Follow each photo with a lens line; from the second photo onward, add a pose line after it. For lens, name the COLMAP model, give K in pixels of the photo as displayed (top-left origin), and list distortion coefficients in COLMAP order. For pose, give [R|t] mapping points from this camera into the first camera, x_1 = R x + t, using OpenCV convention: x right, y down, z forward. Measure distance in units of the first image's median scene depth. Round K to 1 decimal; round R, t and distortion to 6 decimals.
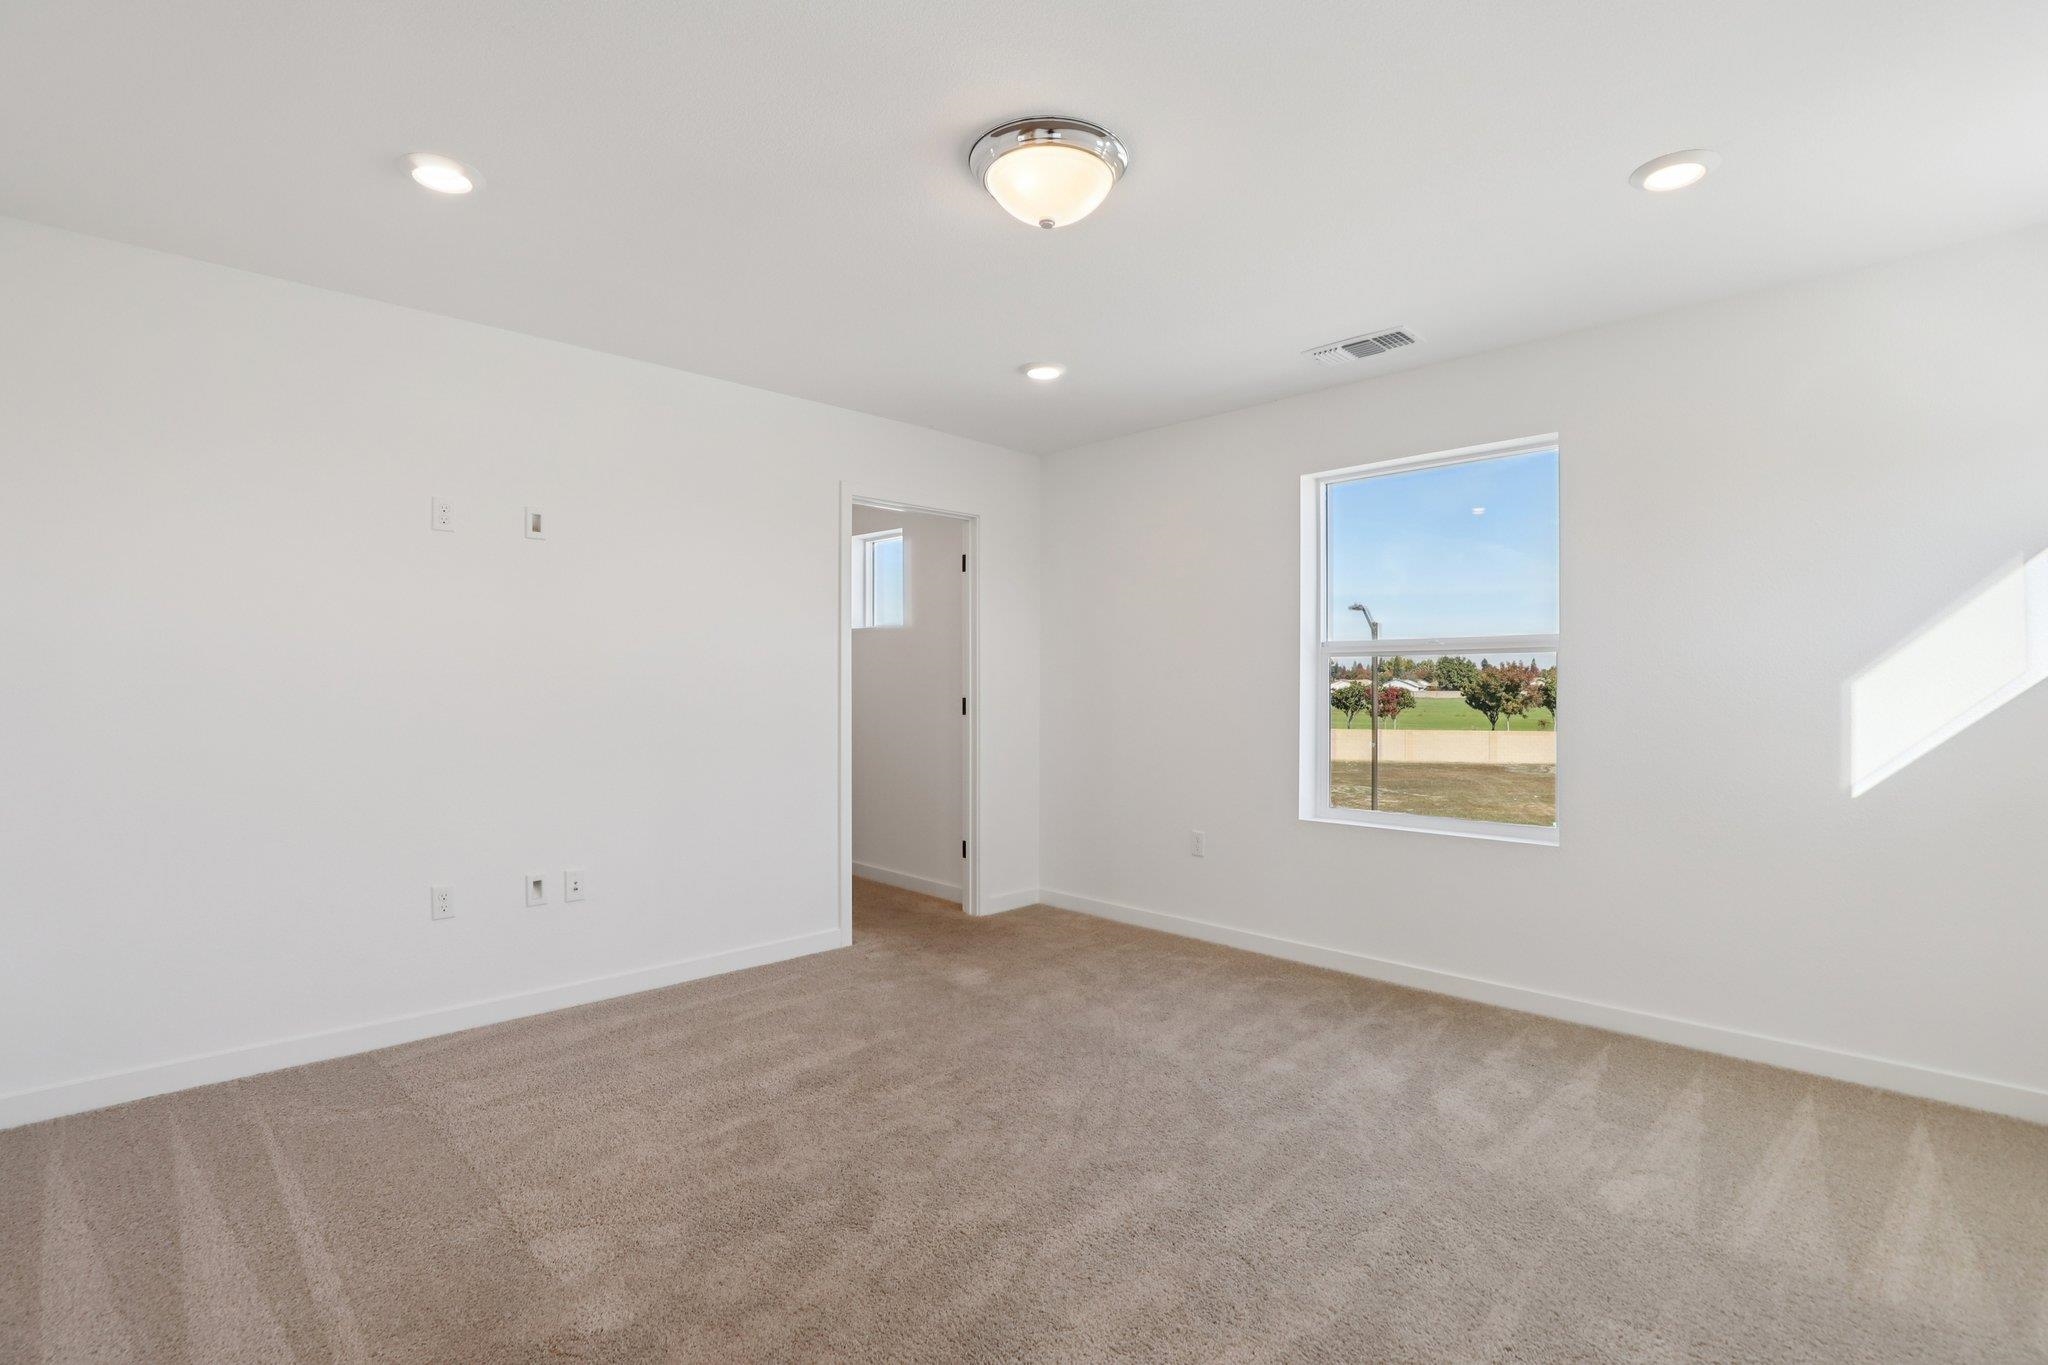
lens RADIAL K [[947.3, 0, 1074.2], [0, 947.3, 678.4], [0, 0, 1]] dist [-0.030835, 0.003387]
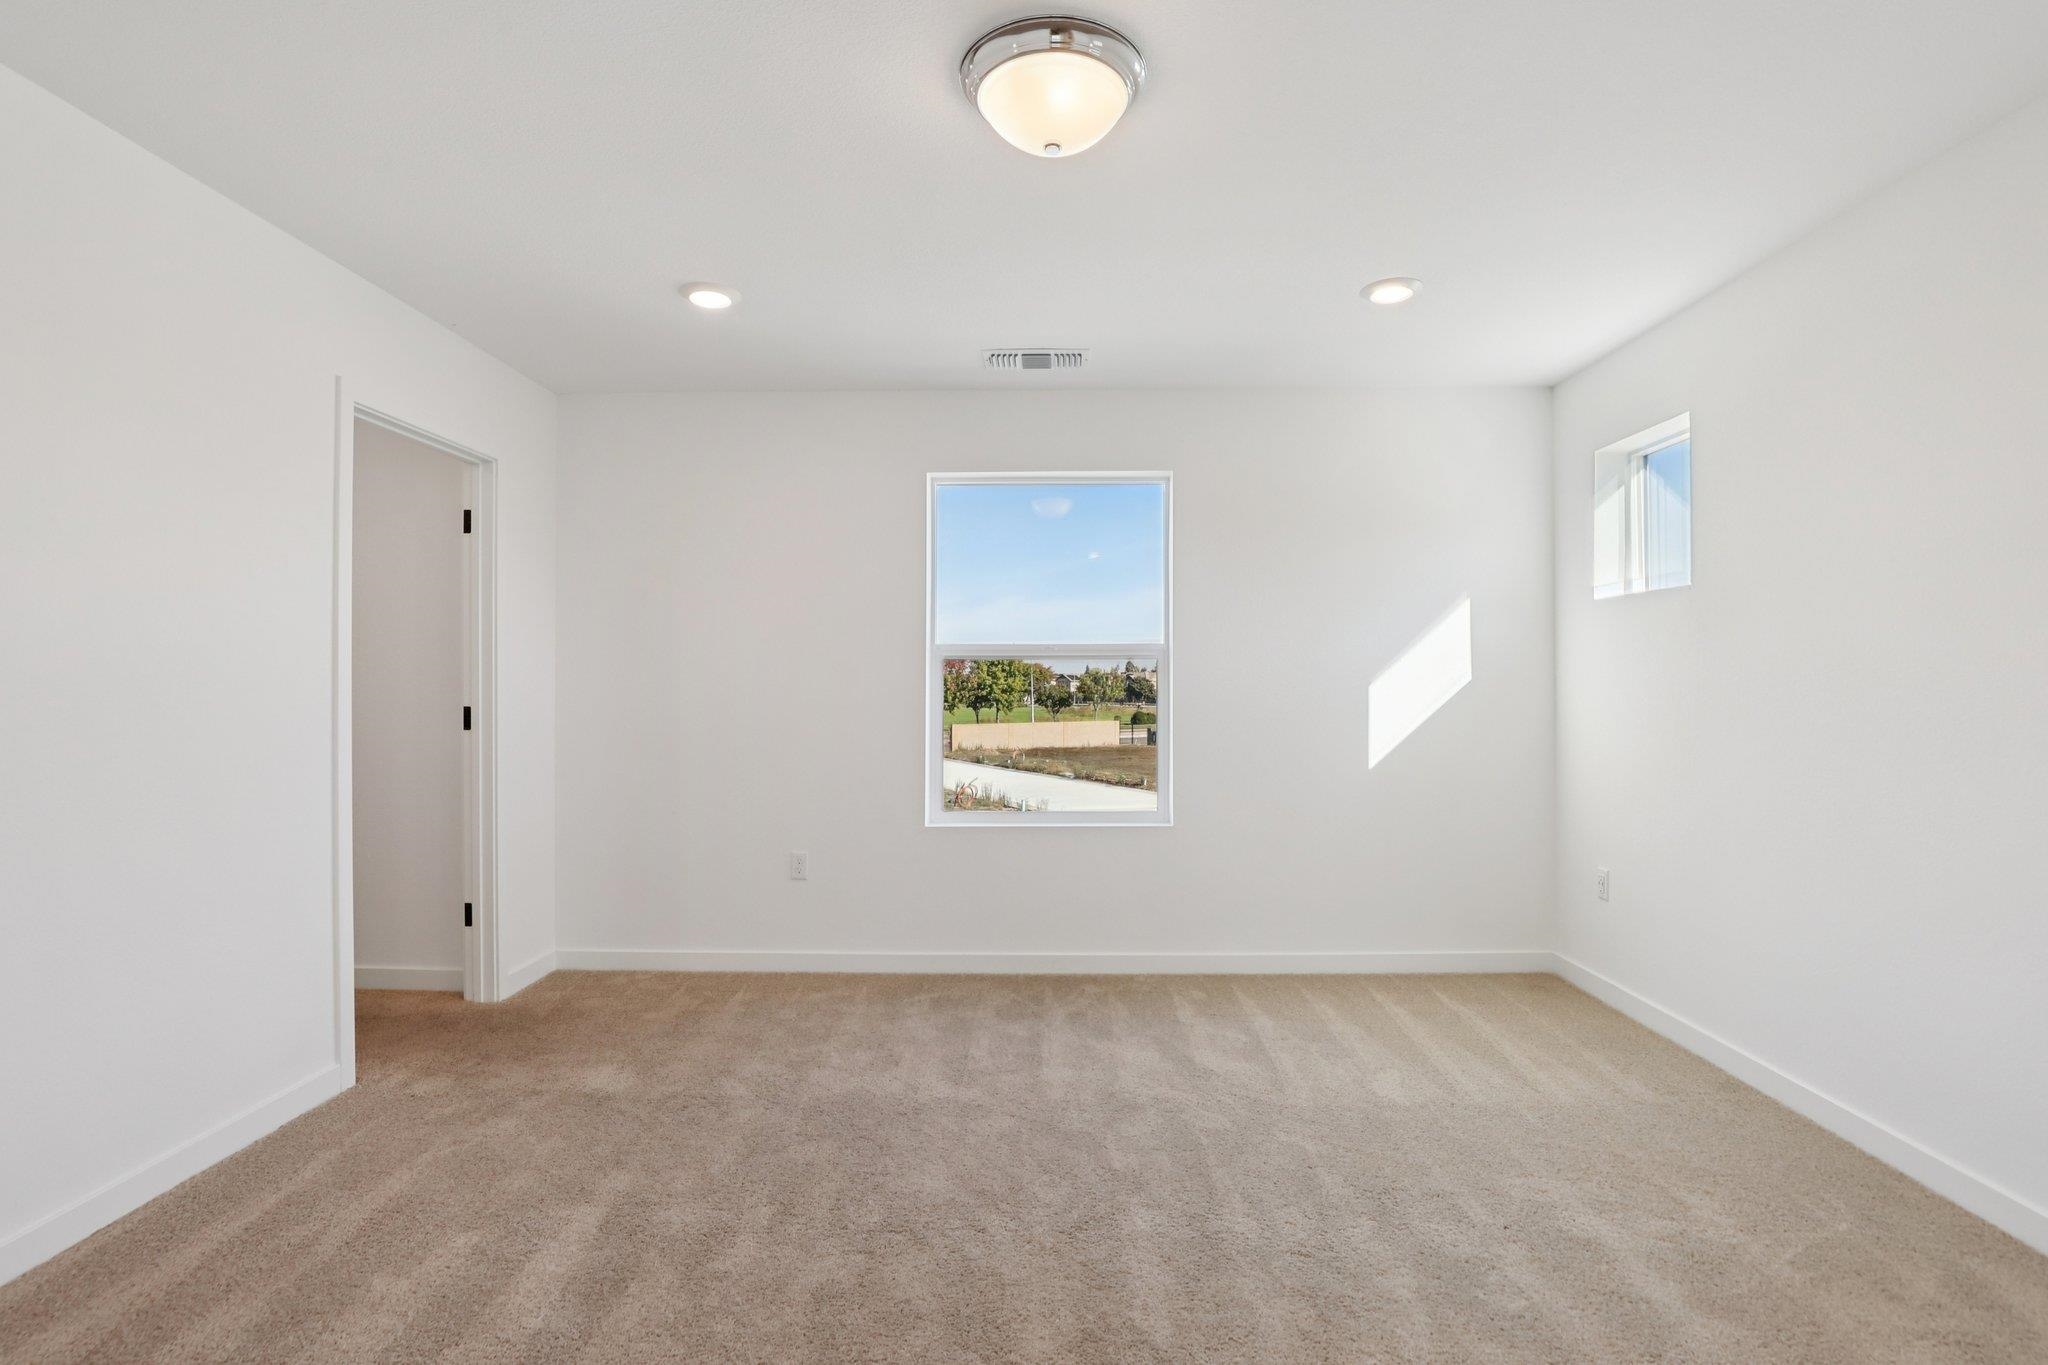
lens RADIAL K [[947.3, 0, 1026.7], [0, 947.3, 681.7], [0, 0, 1]] dist [-0.030835, 0.003387]
pose [[0.737117, 0.001698, 0.675763, -0.413837], [-0.002355, 0.999997, 0.000057, 0.000236], [-0.675761, -0.001633, 0.737119, 0.258088]]
